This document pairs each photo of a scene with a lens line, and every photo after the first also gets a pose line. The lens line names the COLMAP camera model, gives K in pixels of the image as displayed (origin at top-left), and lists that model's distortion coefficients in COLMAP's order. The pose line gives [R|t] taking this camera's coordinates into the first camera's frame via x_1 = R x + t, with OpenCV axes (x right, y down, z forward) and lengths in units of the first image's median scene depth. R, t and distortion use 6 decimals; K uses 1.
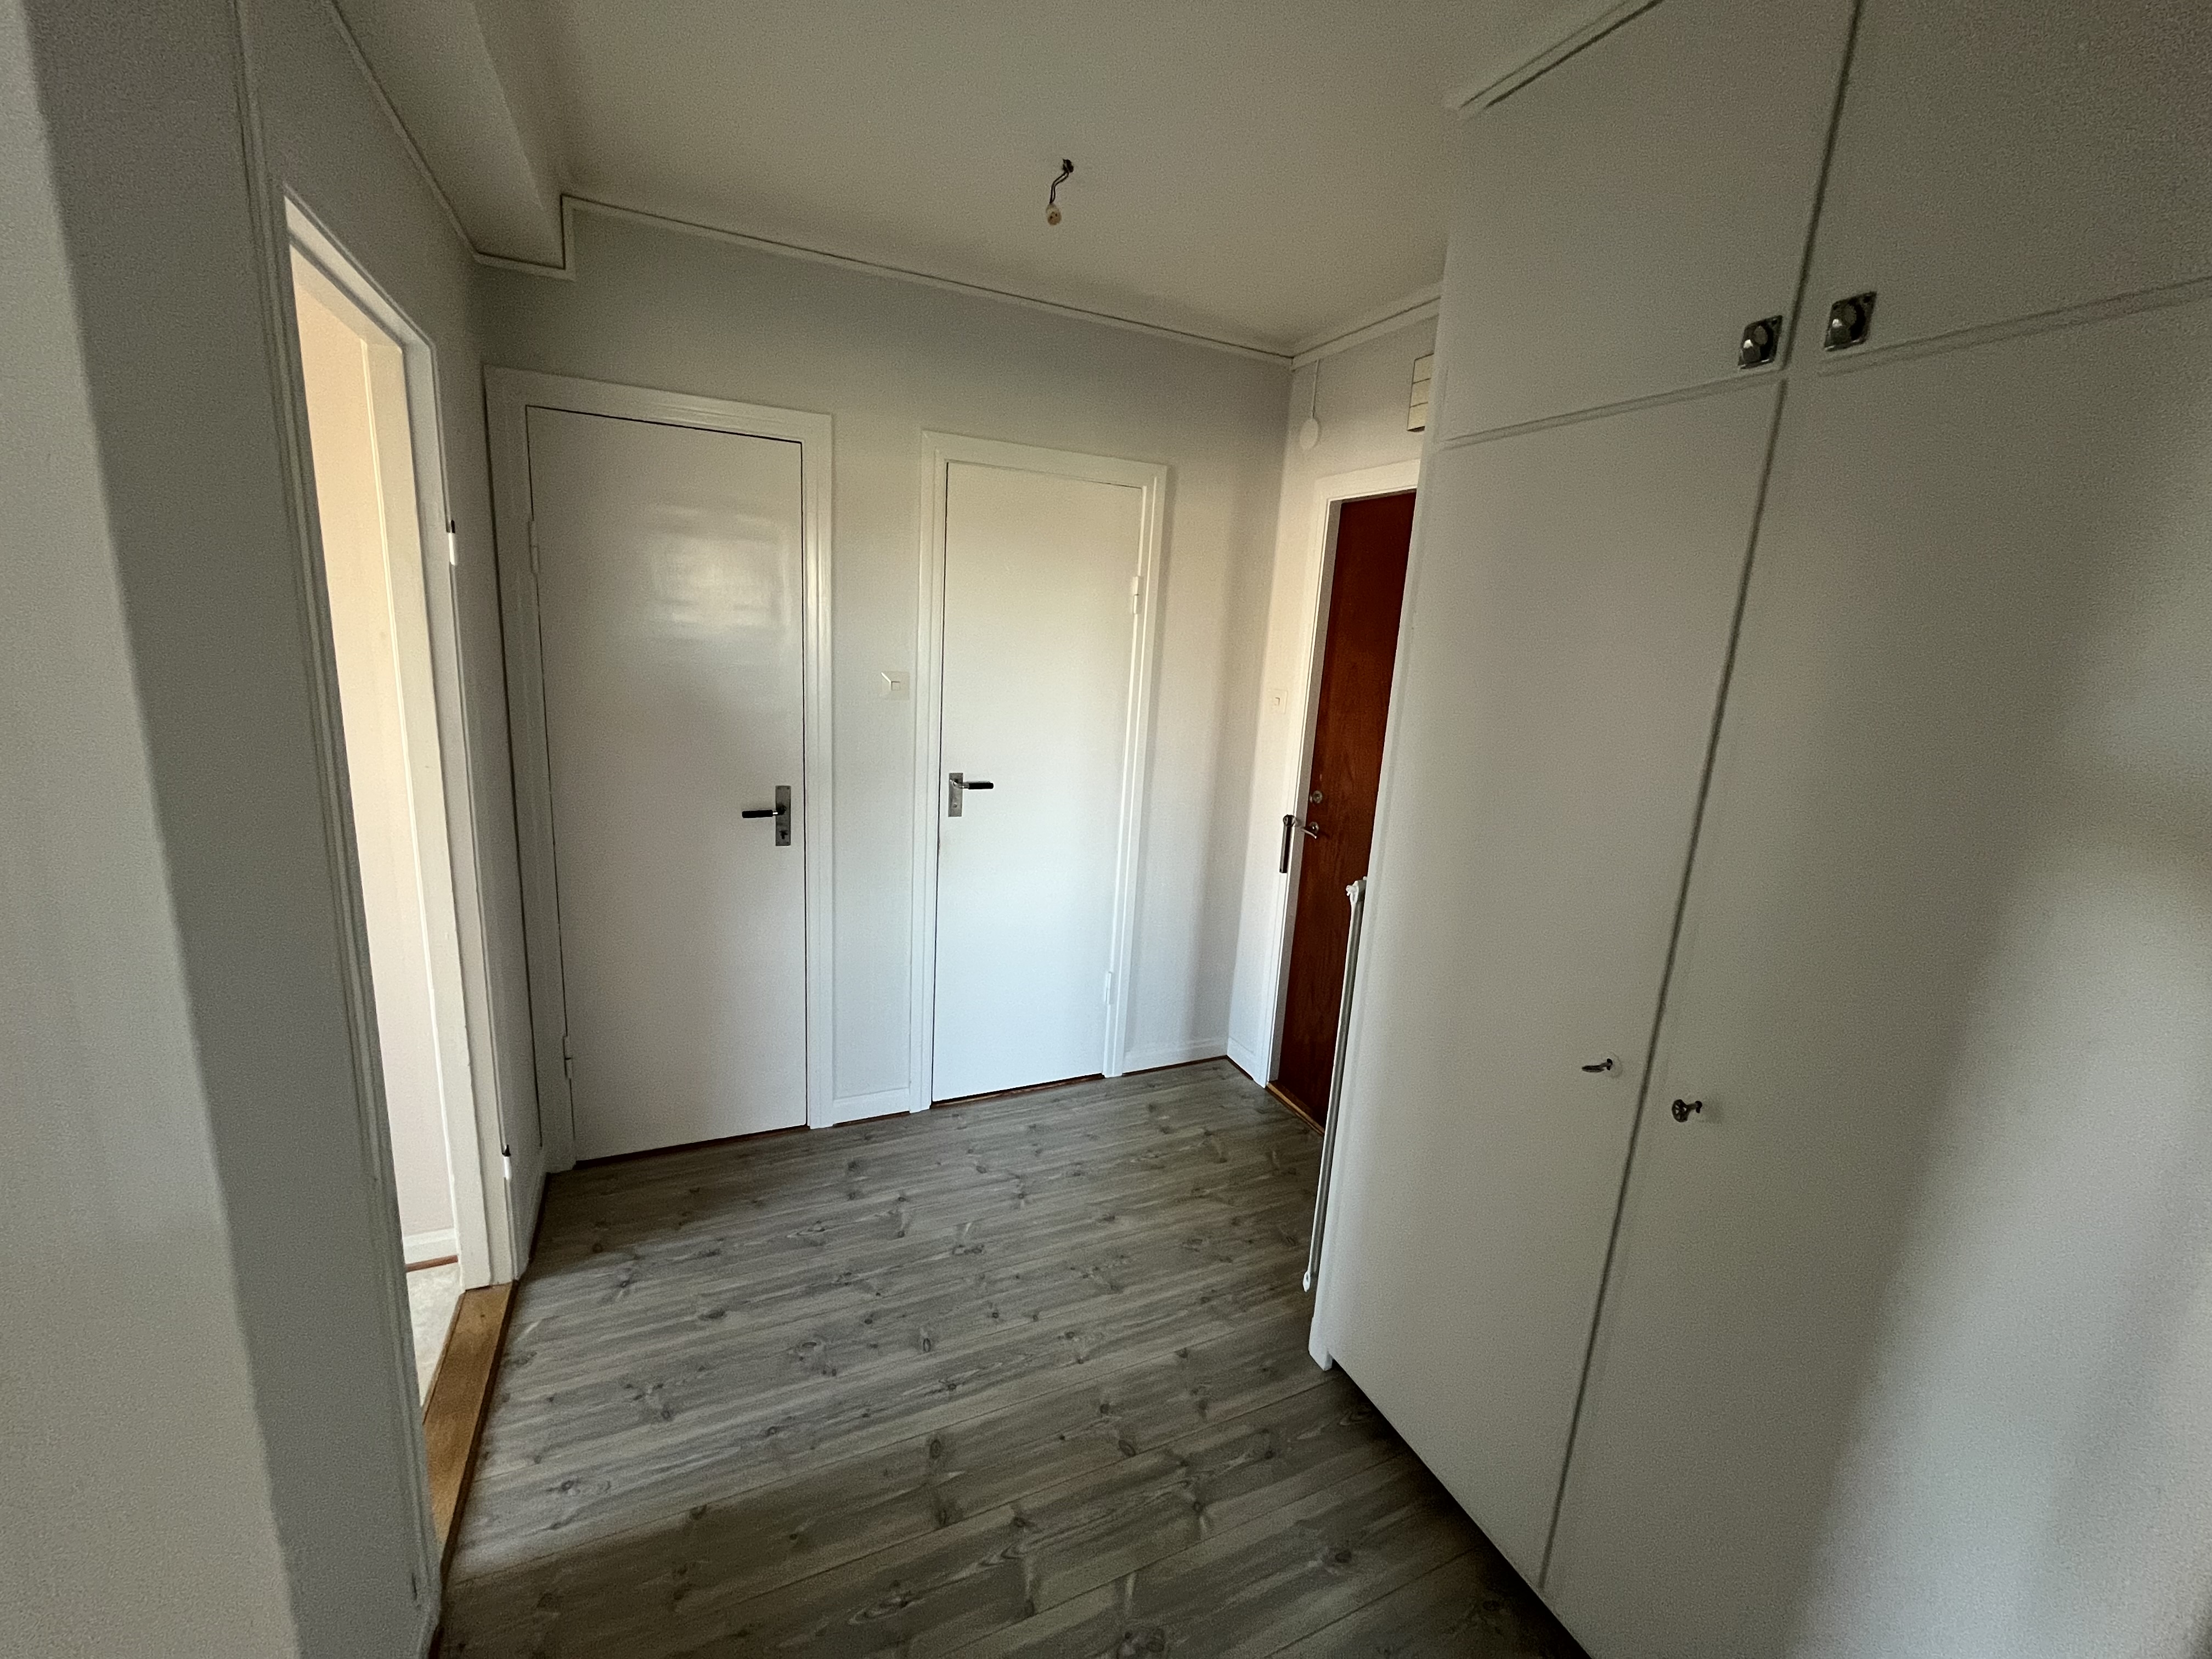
lens RADIAL K [[893.8, 0, 1109.1], [0, 893.8, 825.4], [0, 0, 1]] dist [-0.001914, 0.000057]
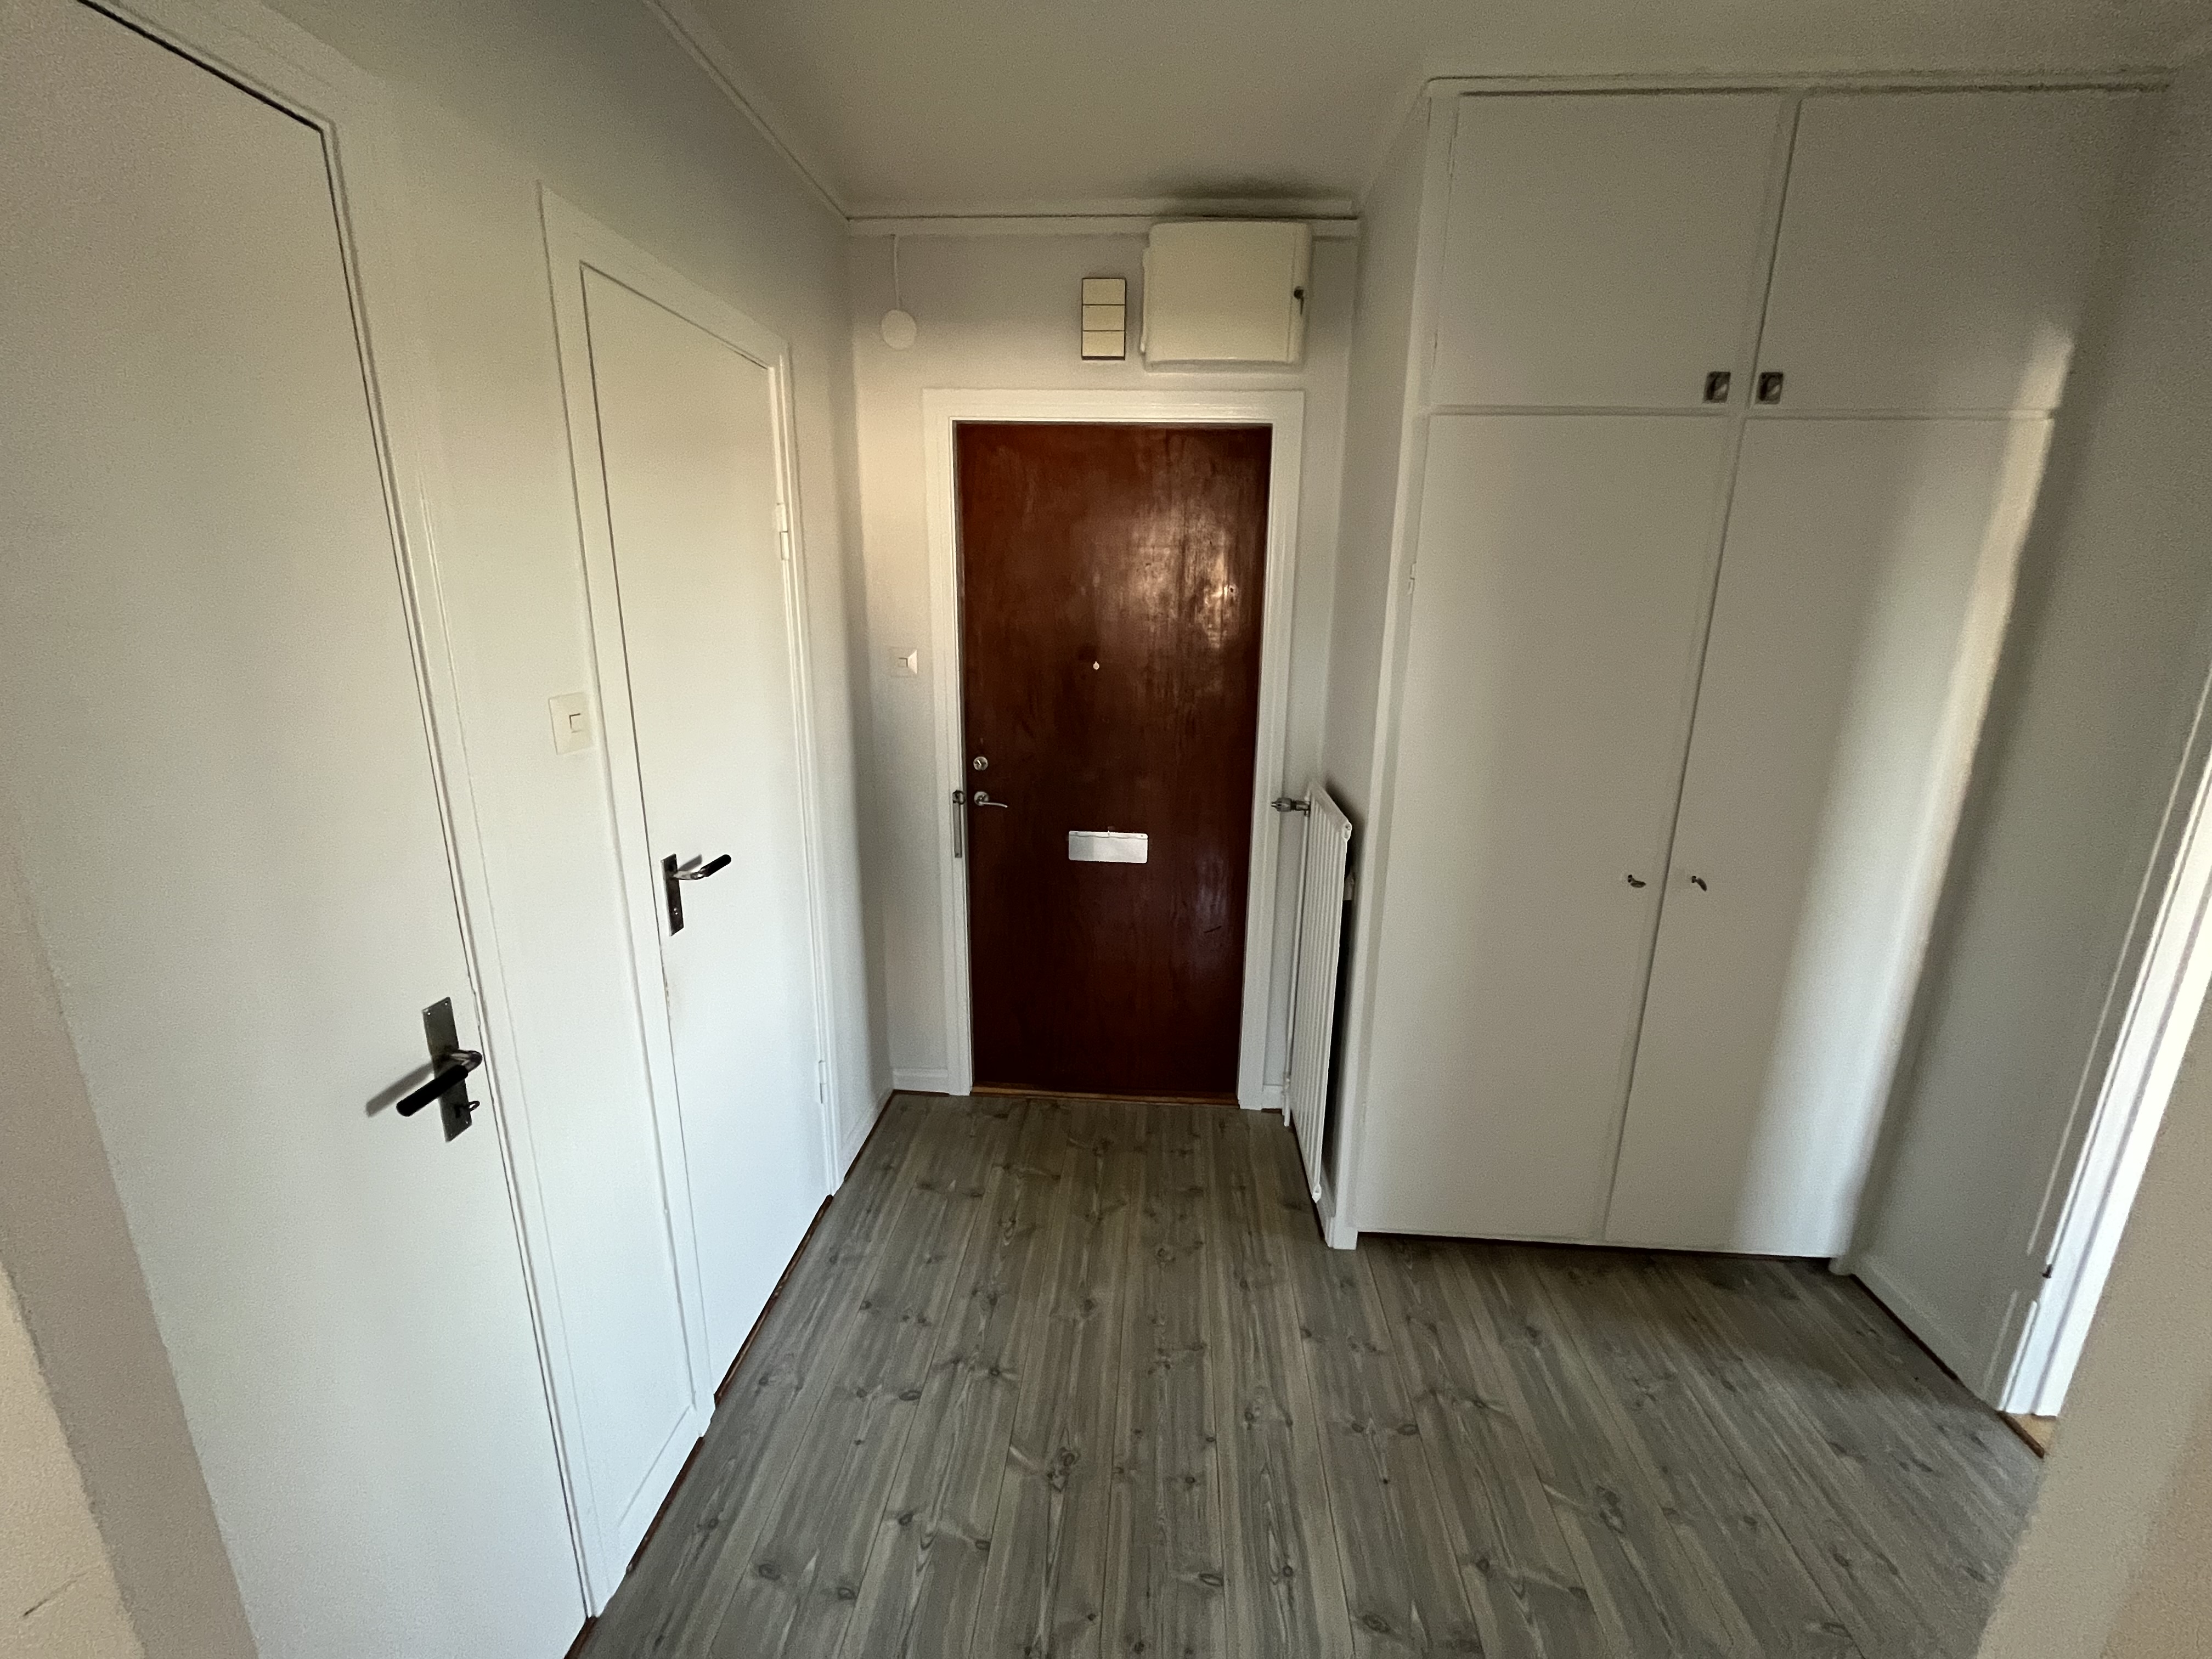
lens RADIAL K [[893.8, 0, 1111.0], [0, 893.8, 823.7], [0, 0, 1]] dist [-0.001914, 0.000057]
pose [[0.475087, -0.272092, 0.836814, -0.664529], [0.200569, 0.959443, 0.198095, -0.176815], [-0.856775, 0.073727, 0.510392, 0.619762]]
